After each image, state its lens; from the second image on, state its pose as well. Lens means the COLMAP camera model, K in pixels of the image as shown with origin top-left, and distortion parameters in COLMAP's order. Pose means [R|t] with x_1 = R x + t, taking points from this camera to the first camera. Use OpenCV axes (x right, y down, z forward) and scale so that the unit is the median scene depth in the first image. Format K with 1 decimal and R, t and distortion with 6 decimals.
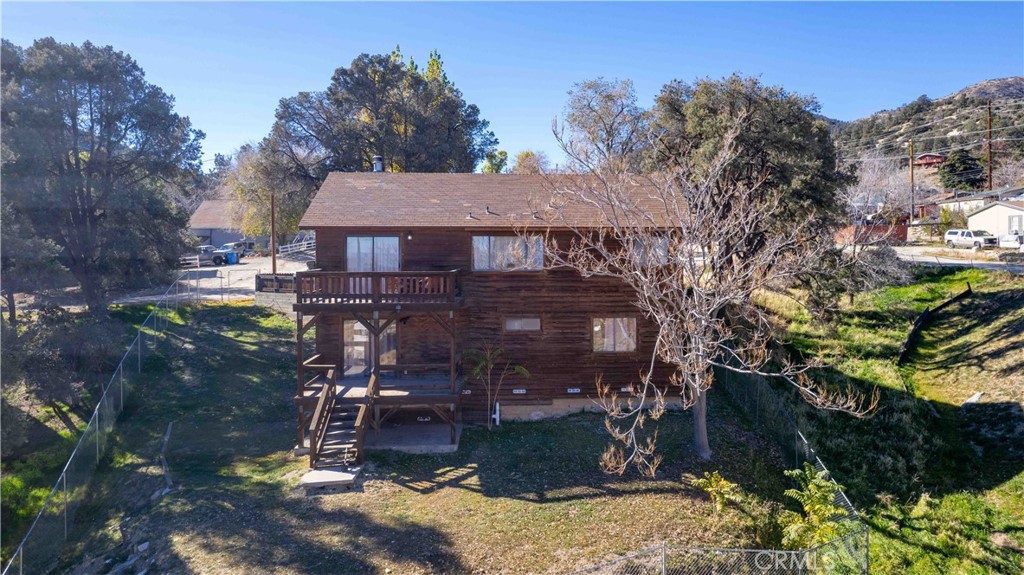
lens RADIAL K [[721.8, 0, 540.9], [0, 721.8, 262.0], [0, 0, 1]] dist [-0.075105, 0.086901]
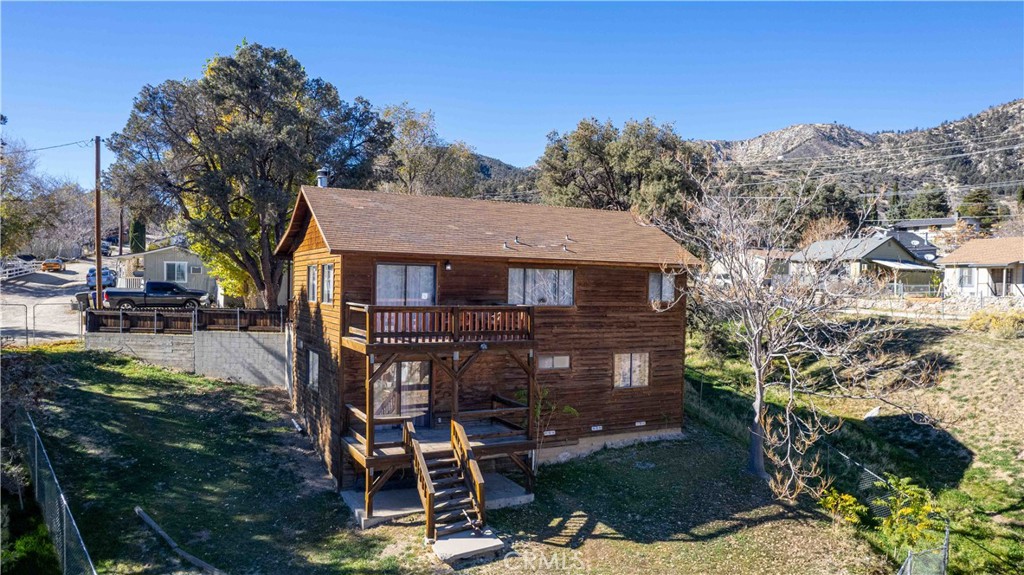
lens RADIAL K [[749.3, 0, 512.0], [0, 749.3, 287.5], [0, 0, 1]] dist [-0.095705, 0.101504]
pose [[0.897935, 0.017127, 0.439795, -0.511150], [-0.012539, 0.999832, -0.013336, 0.001569], [-0.439950, 0.006460, 0.897999, 0.136013]]
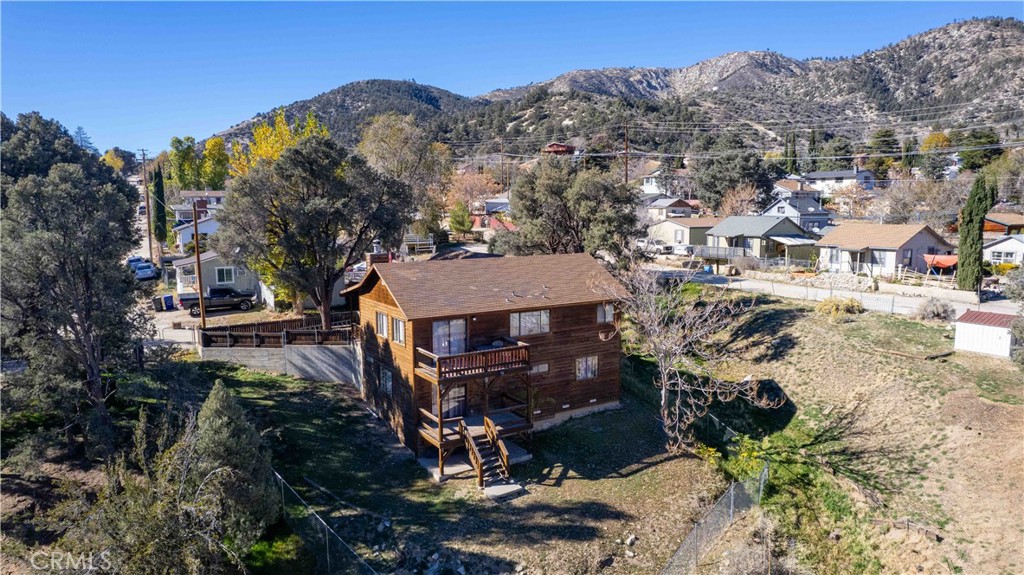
lens RADIAL K [[749.3, 0, 512.0], [0, 749.3, 287.5], [0, 0, 1]] dist [-0.095705, 0.101504]
pose [[0.863066, -0.067063, 0.500619, -0.848264], [0.014184, 0.993973, 0.108700, -0.254337], [-0.504892, -0.086714, 0.858816, -0.306095]]
